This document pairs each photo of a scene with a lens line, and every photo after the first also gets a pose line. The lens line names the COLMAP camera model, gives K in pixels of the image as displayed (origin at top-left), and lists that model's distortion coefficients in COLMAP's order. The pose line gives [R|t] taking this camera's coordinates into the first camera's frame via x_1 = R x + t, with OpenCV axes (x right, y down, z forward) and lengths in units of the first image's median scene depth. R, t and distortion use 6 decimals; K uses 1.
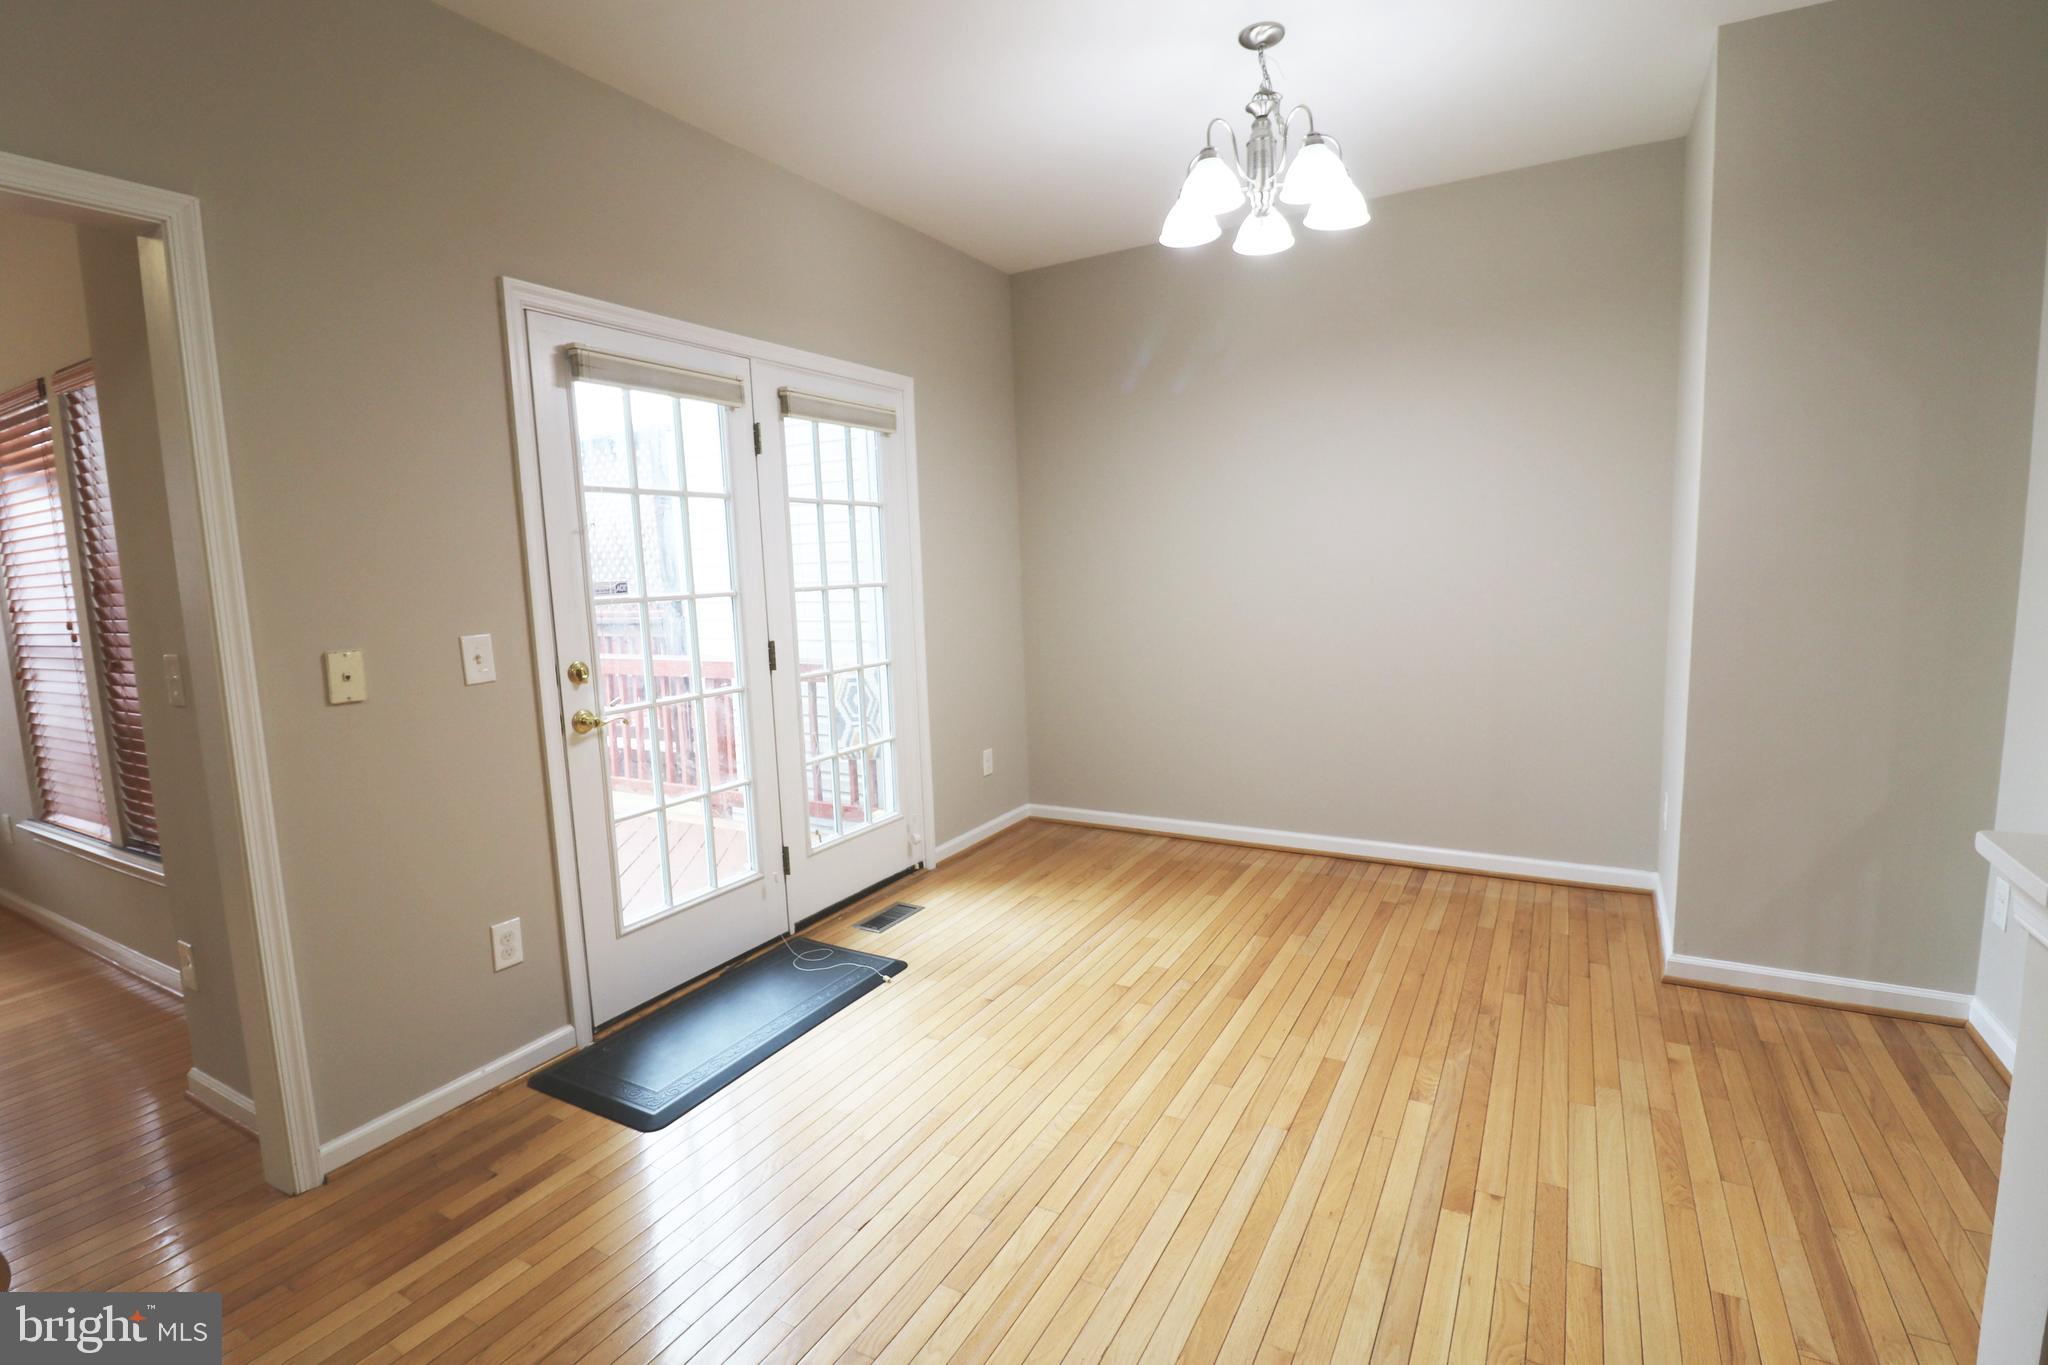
lens RADIAL K [[950.5, 0, 1022.1], [0, 950.5, 680.1], [0, 0, 1]] dist [-0.017481, -0.000594]
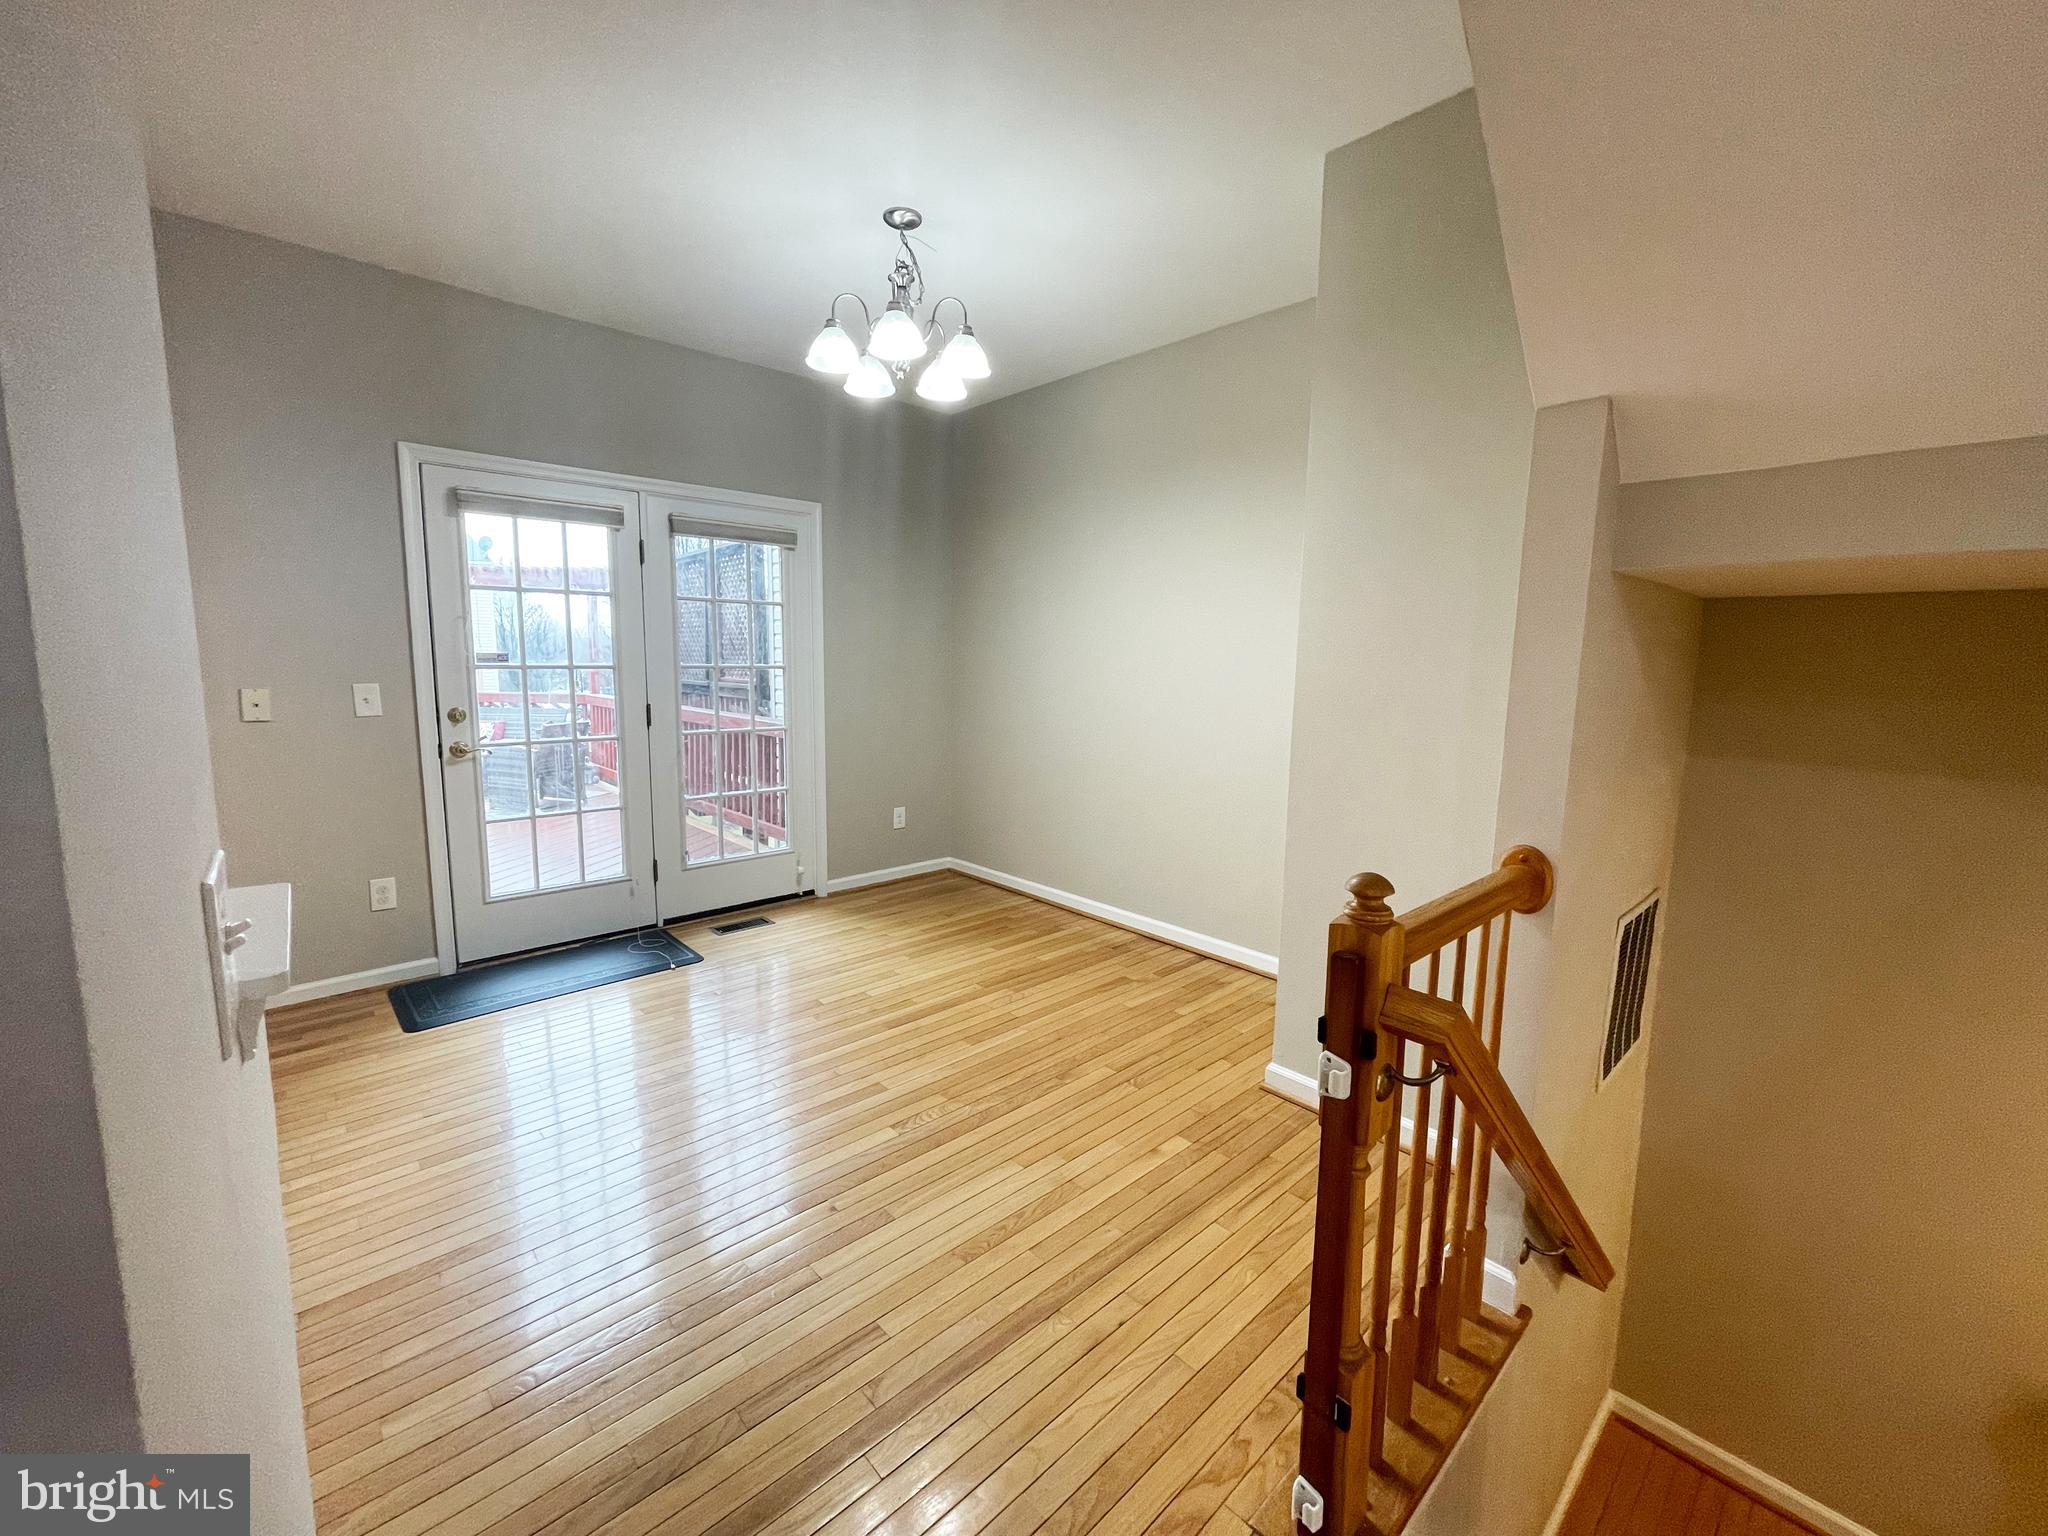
lens RADIAL K [[822.6, 0, 1027.3], [0, 822.6, 759.2], [0, 0, 1]] dist [-0.014491, -0.000116]
pose [[0.952593, 0.084311, -0.292334, 0.615955], [-0.083170, 0.996401, 0.016352, -0.028603], [0.292660, 0.008737, 0.956177, 0.058088]]
